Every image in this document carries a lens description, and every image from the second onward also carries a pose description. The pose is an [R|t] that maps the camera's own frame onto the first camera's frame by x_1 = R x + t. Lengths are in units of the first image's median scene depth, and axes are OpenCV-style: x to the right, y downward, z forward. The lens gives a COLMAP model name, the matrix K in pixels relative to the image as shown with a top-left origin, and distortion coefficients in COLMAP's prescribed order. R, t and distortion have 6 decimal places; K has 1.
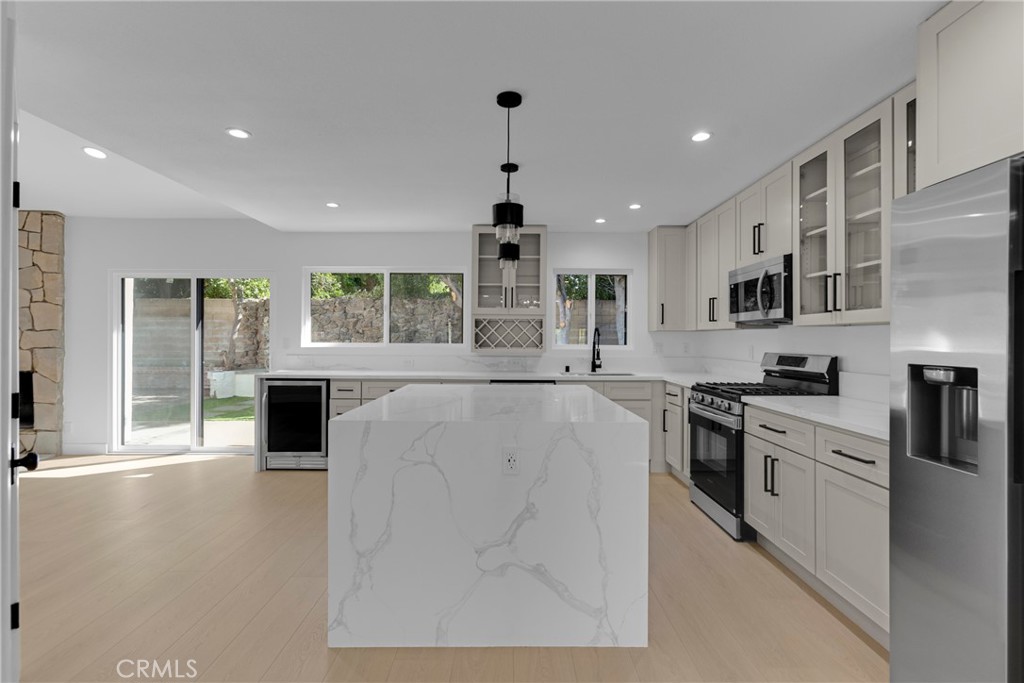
lens RADIAL K [[470.4, 0, 517.9], [0, 470.4, 342.9], [0, 0, 1]] dist [-0.008416, 0.003956]
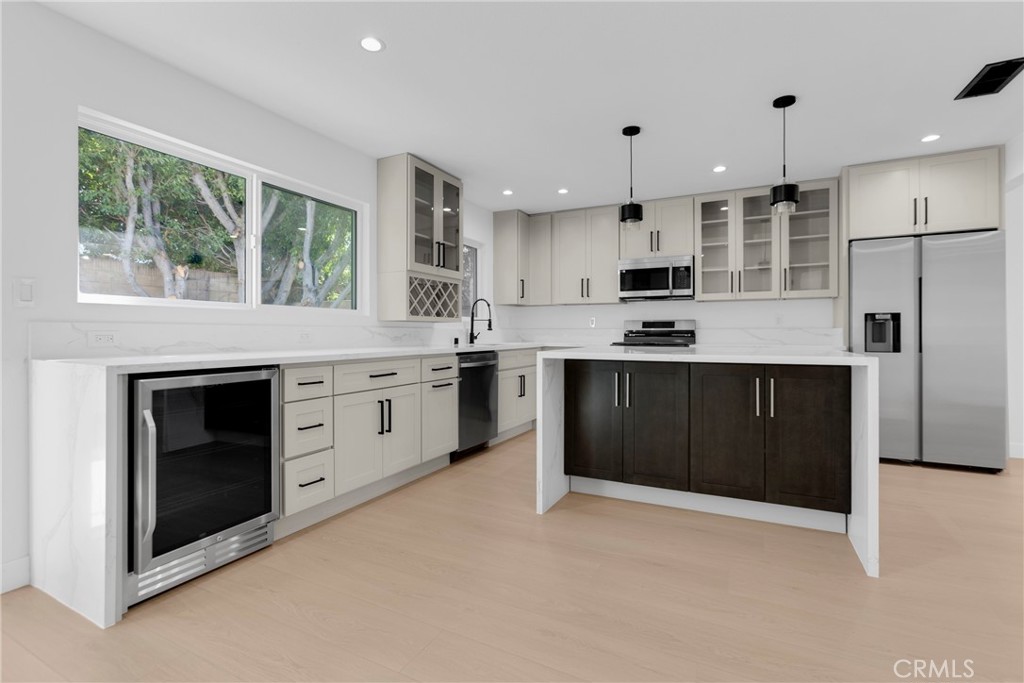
lens RADIAL K [[470.4, 0, 523.0], [0, 470.4, 328.5], [0, 0, 1]] dist [-0.008416, 0.003956]
pose [[0.448454, 0.002174, 0.893803, -0.668717], [0.012732, 0.999880, -0.008820, 0.040735], [-0.893715, 0.015335, 0.448373, 0.476824]]
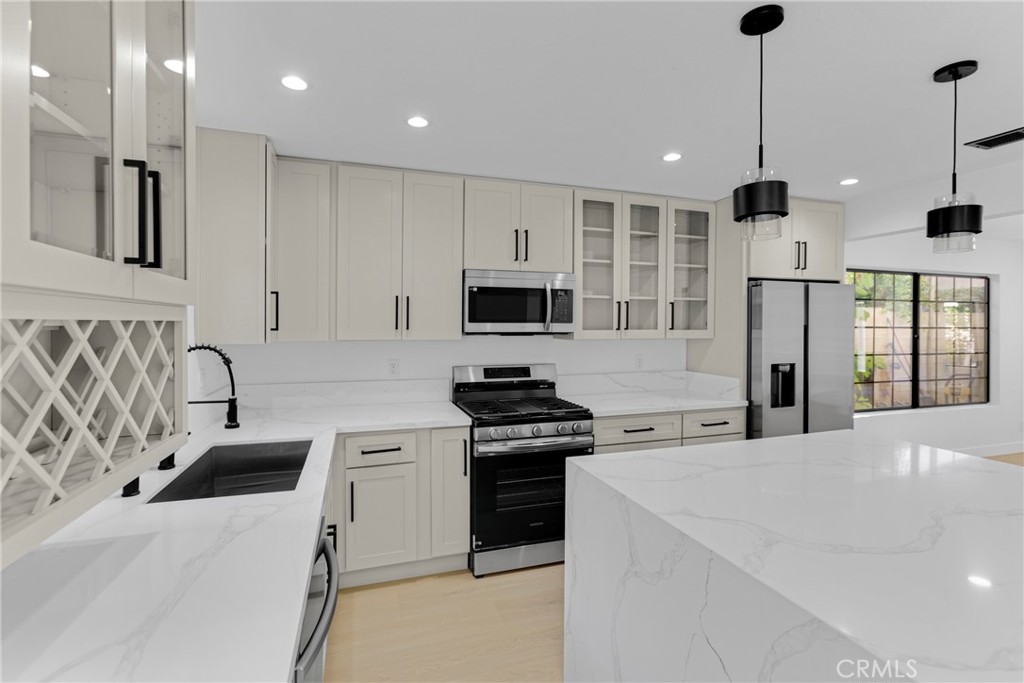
lens RADIAL K [[470.4, 0, 517.8], [0, 470.4, 319.1], [0, 0, 1]] dist [-0.008416, 0.003956]
pose [[-0.304112, 0.000598, 0.952636, -0.255560], [0.002406, 0.999997, 0.000140, -0.050240], [-0.952633, 0.002334, -0.304112, 0.868633]]
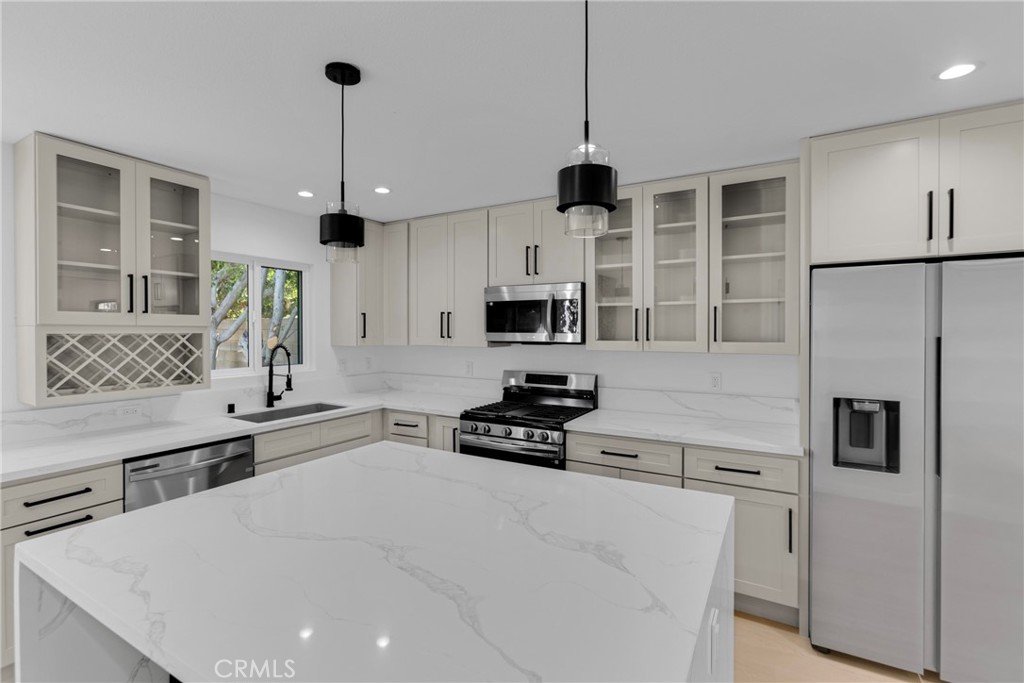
lens RADIAL K [[470.4, 0, 507.7], [0, 470.4, 327.9], [0, 0, 1]] dist [-0.008416, 0.003956]
pose [[0.516544, -0.001417, 0.856260, -0.250204], [0.008938, 0.999953, -0.003736, -0.049928], [-0.856214, 0.009583, 0.516532, 0.352459]]
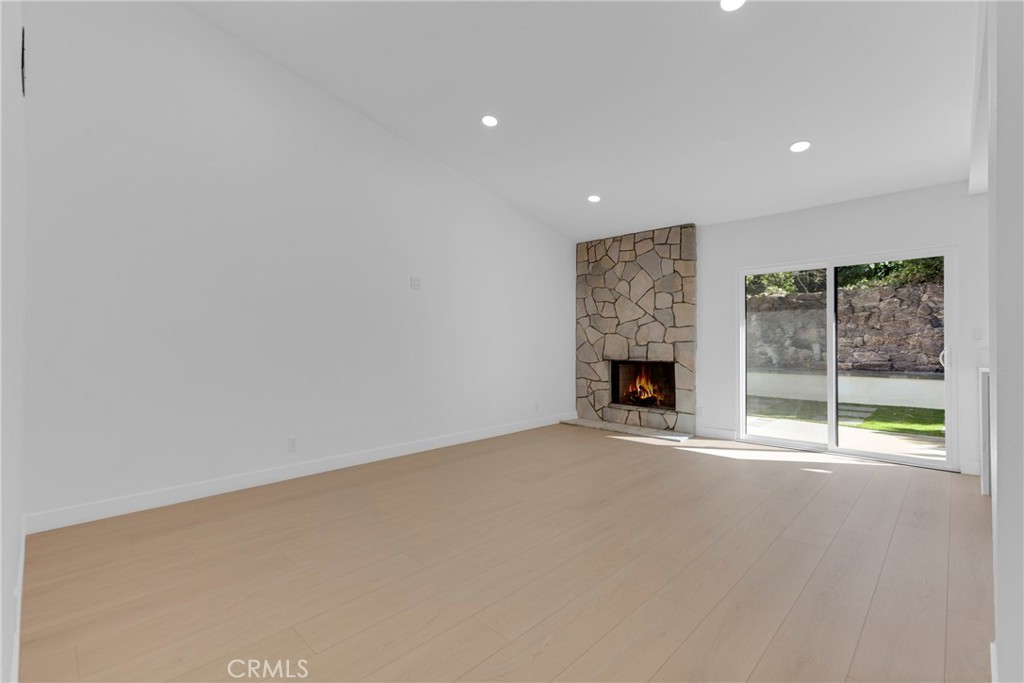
lens RADIAL K [[462.5, 0, 516.3], [0, 462.5, 338.0], [0, 0, 1]] dist [0.012472, 0.000773]
pose [[0.712755, -0.012272, -0.701306, -0.499998], [0.001089, 0.999865, -0.016389, 0.019588], [0.701412, 0.010917, 0.712672, -0.114827]]
